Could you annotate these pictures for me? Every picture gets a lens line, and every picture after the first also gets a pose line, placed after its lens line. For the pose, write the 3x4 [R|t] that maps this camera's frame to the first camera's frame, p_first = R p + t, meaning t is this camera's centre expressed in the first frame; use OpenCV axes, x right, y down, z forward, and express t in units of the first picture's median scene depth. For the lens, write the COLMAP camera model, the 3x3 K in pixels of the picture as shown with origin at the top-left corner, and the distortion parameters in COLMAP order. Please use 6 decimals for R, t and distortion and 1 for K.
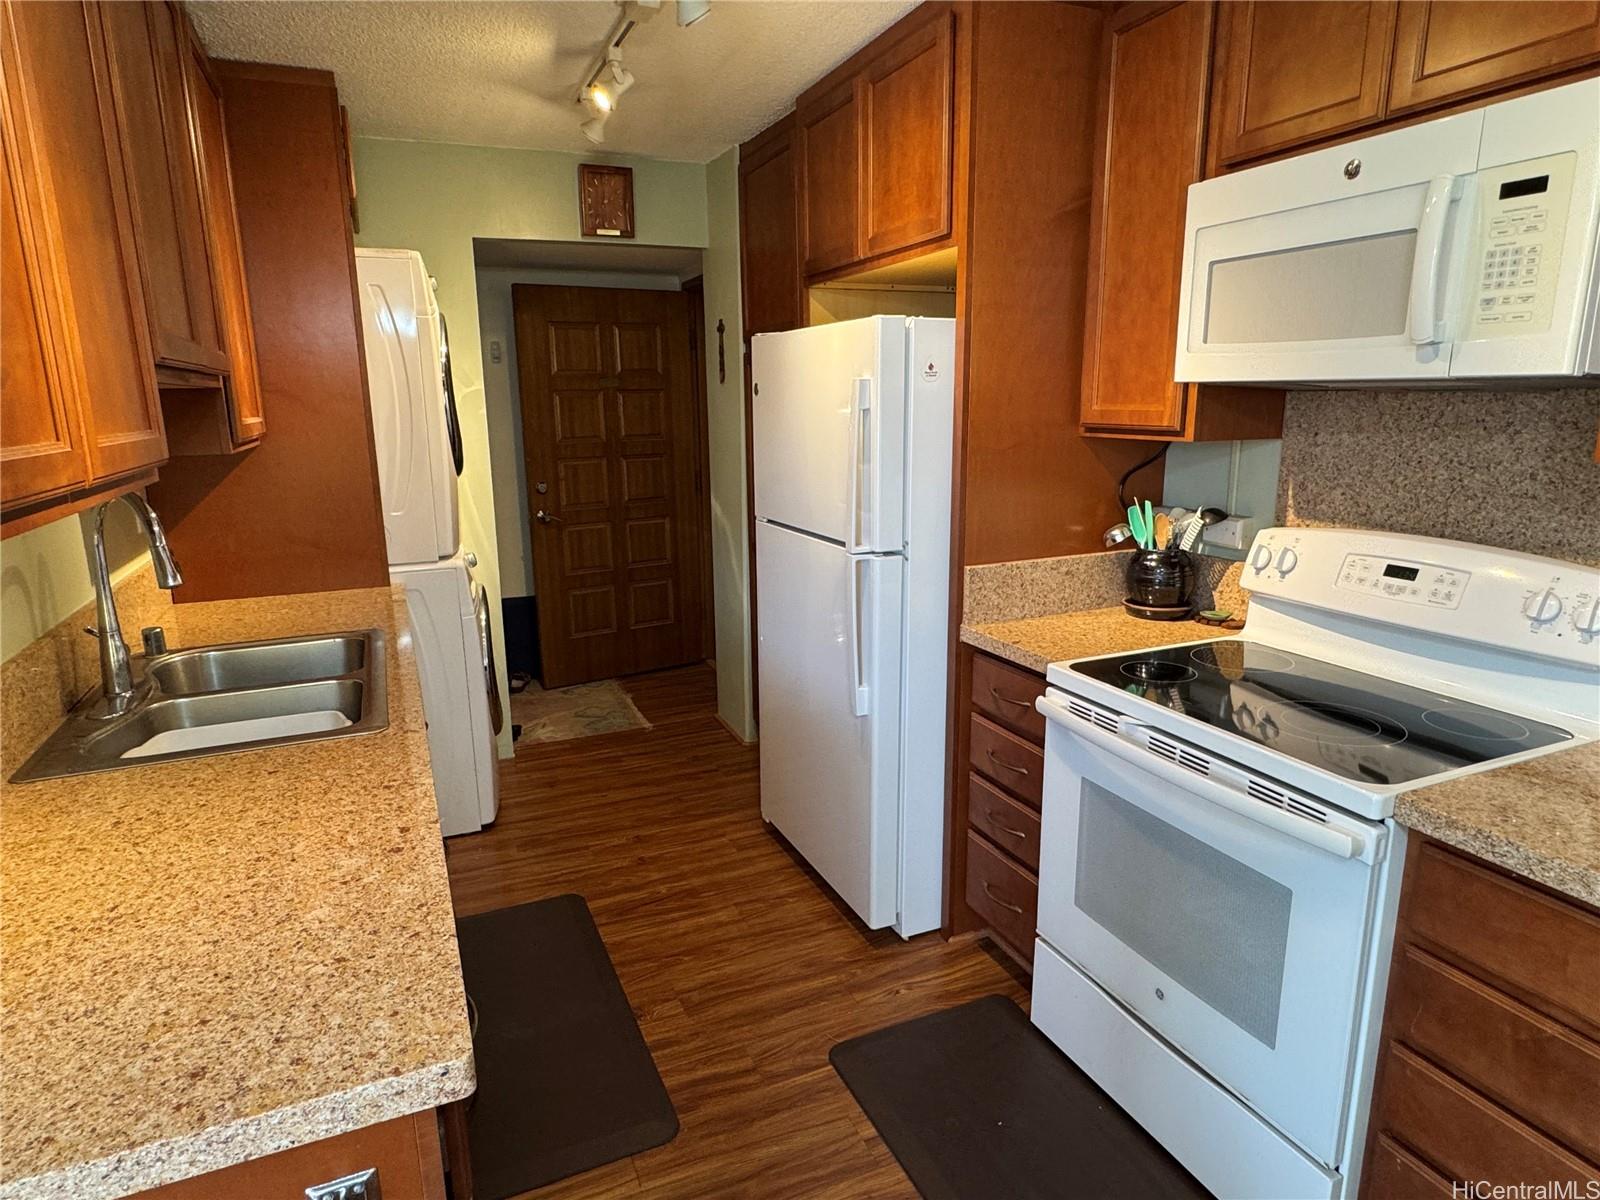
lens RADIAL K [[928.7, 0, 794.9], [0, 928.7, 602.4], [0, 0, 1]] dist [-0.007425, 0.002556]
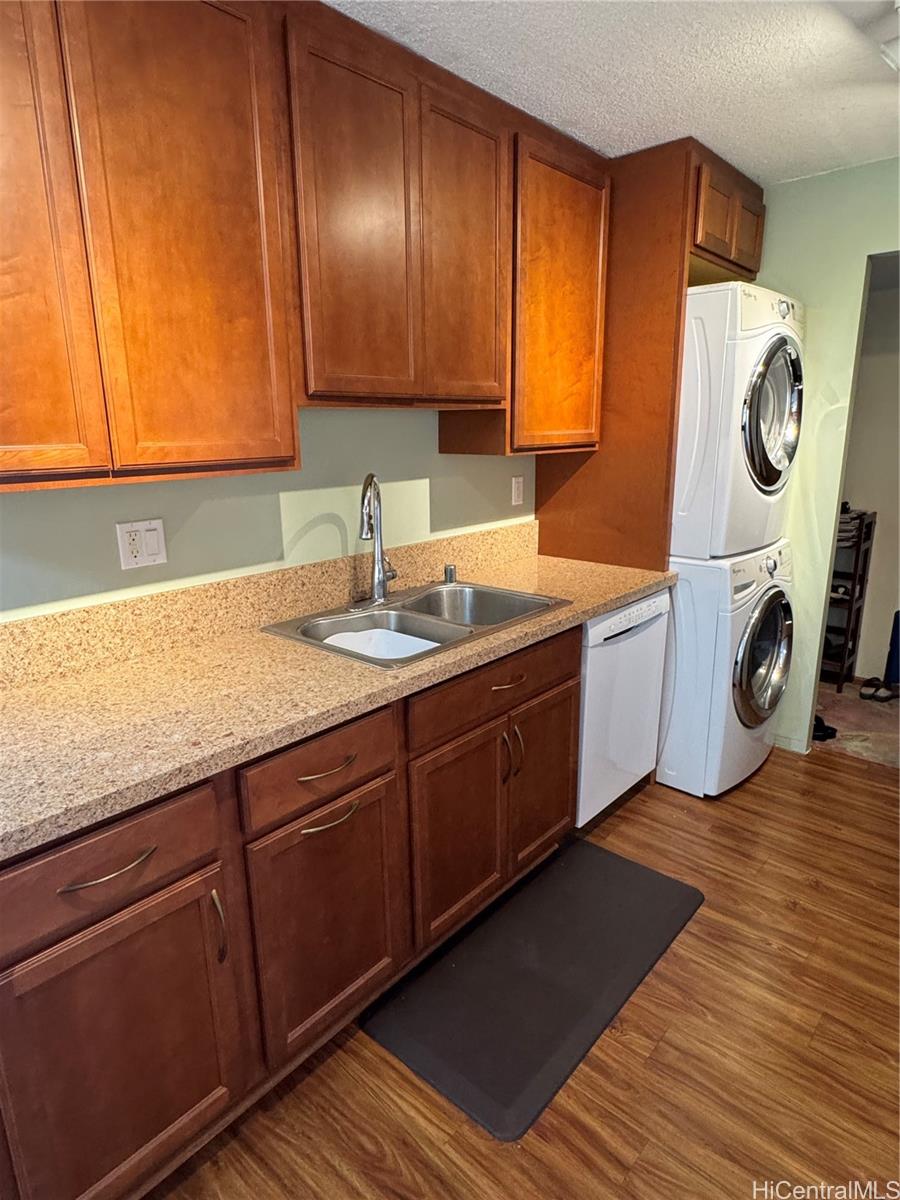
lens RADIAL K [[696.5, 0, 452.2], [0, 696.5, 596.2], [0, 0, 1]] dist [-0.007425, 0.002556]
pose [[0.424977, 0.225934, -0.876555, 0.322124], [-0.191443, 0.968880, 0.156914, -0.099804], [0.884729, 0.101125, 0.455005, 0.449206]]
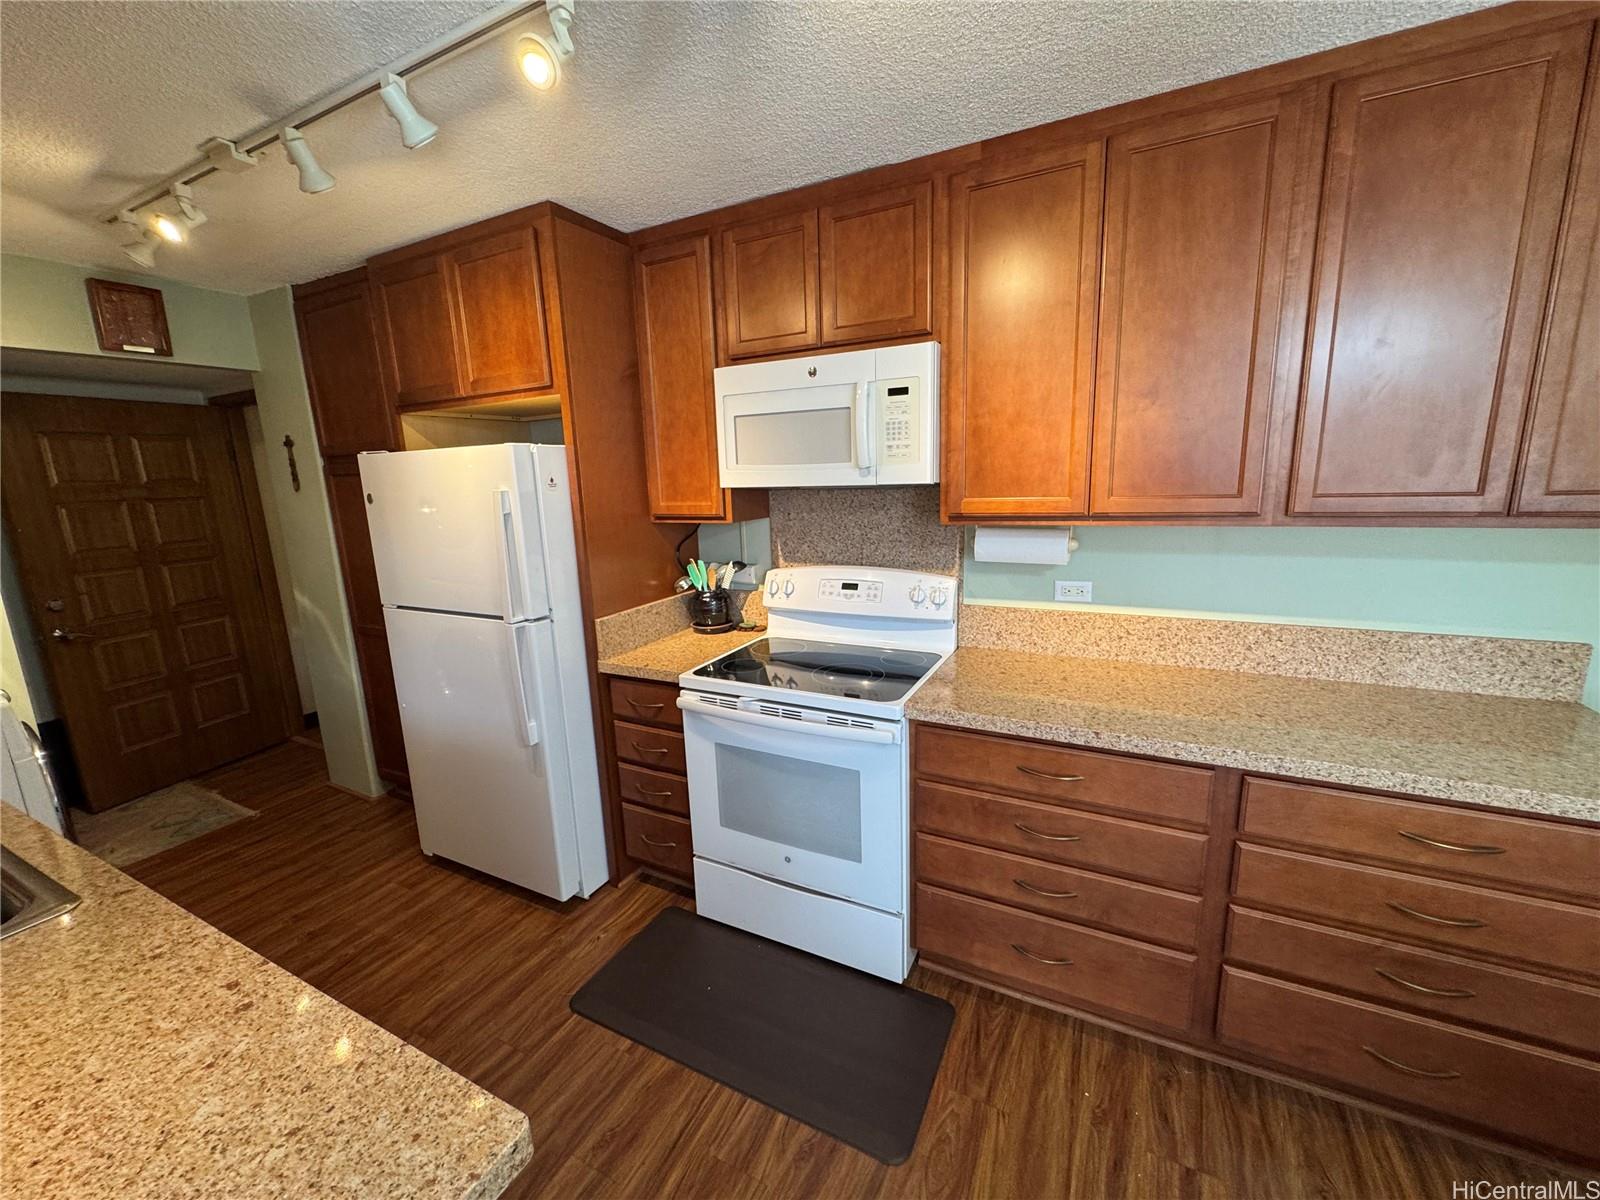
lens RADIAL K [[641.2, 0, 800.9], [0, 641.2, 598.3], [0, 0, 1]] dist [-0.005122, 0.000931]
pose [[0.771396, -0.136686, 0.621503, -0.180199], [0.161811, 0.986689, 0.016164, -0.037039], [-0.615440, 0.088097, 0.783245, 0.046473]]
